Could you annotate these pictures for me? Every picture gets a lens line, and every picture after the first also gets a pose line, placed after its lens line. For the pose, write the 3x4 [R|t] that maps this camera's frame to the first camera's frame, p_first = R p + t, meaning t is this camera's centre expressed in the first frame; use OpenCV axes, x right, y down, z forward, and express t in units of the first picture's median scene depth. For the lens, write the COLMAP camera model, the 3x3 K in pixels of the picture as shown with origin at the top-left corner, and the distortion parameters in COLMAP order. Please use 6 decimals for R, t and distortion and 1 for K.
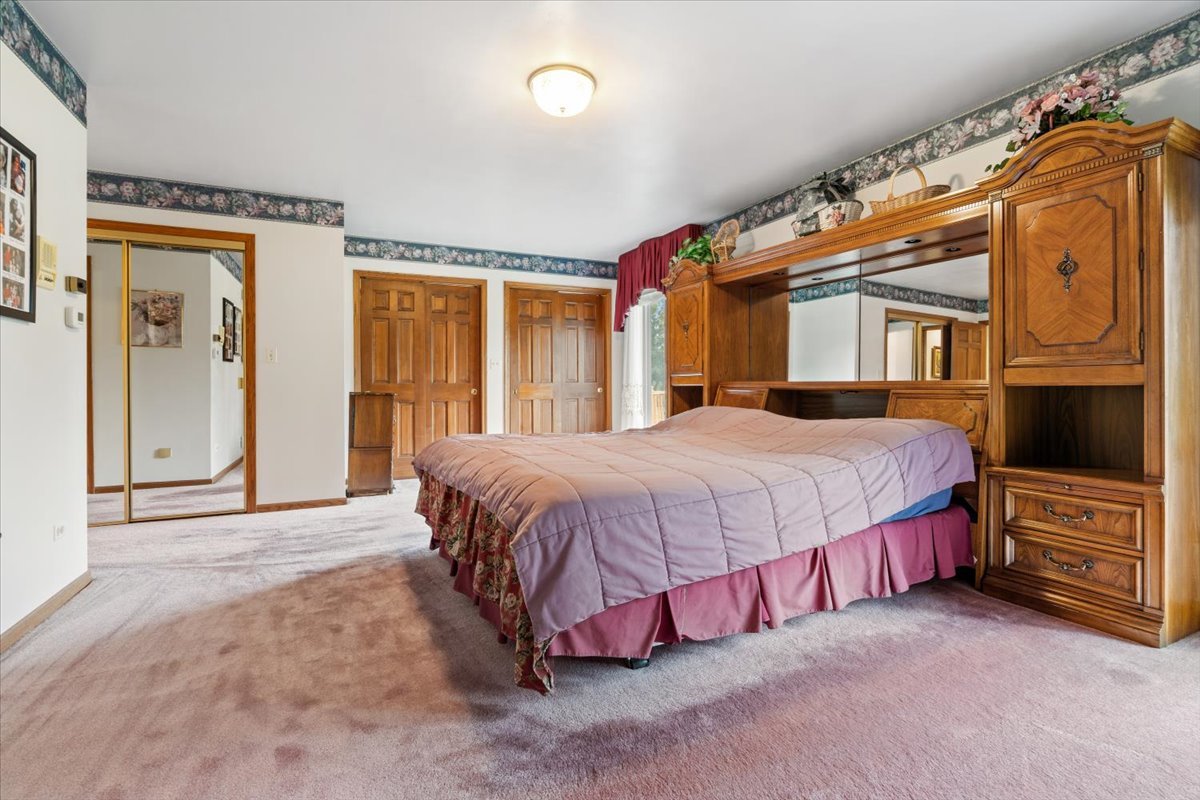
lens RADIAL K [[553.9, 0, 603.1], [0, 553.9, 381.8], [0, 0, 1]] dist [0.000370, 0.000092]
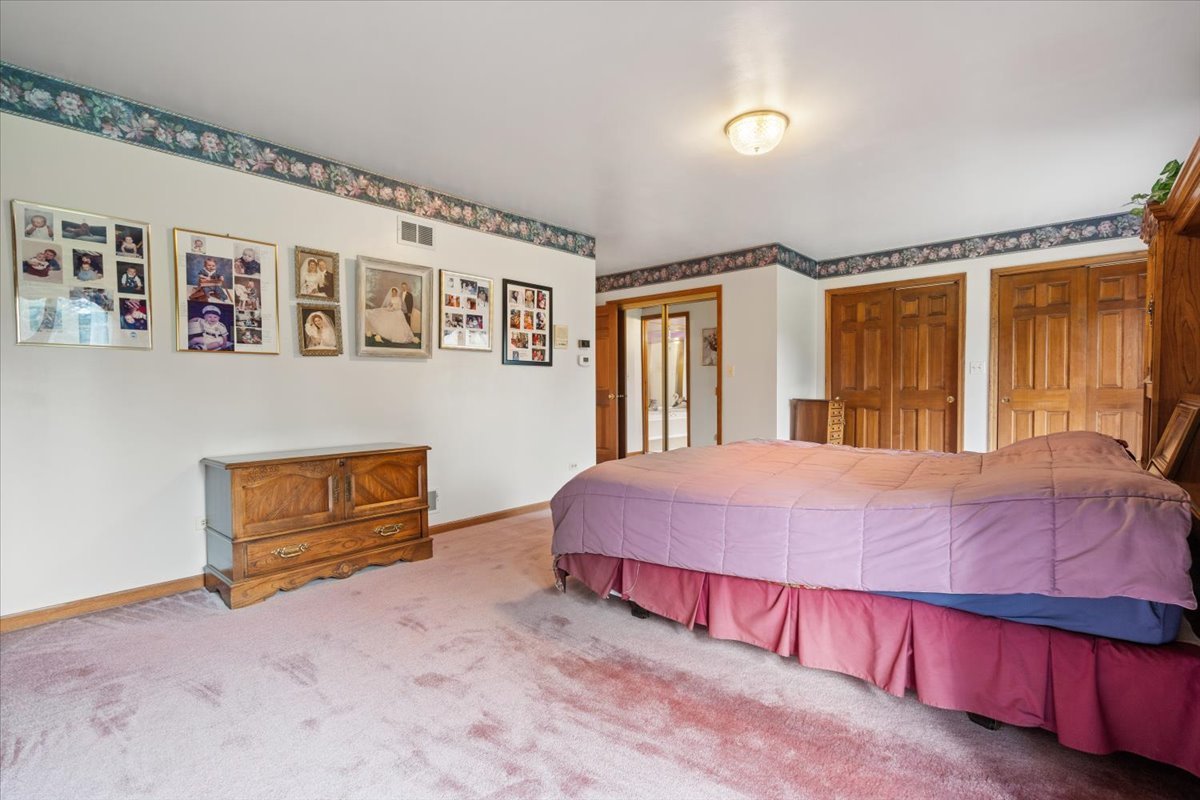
lens RADIAL K [[550.9, 0, 606.6], [0, 550.9, 401.1], [0, 0, 1]] dist [-0.003354, 0.000356]
pose [[0.384814, 0.023010, -0.922707, 0.411490], [0.010357, 0.999519, 0.029245, -0.012613], [0.922936, -0.020810, 0.384390, 0.145998]]
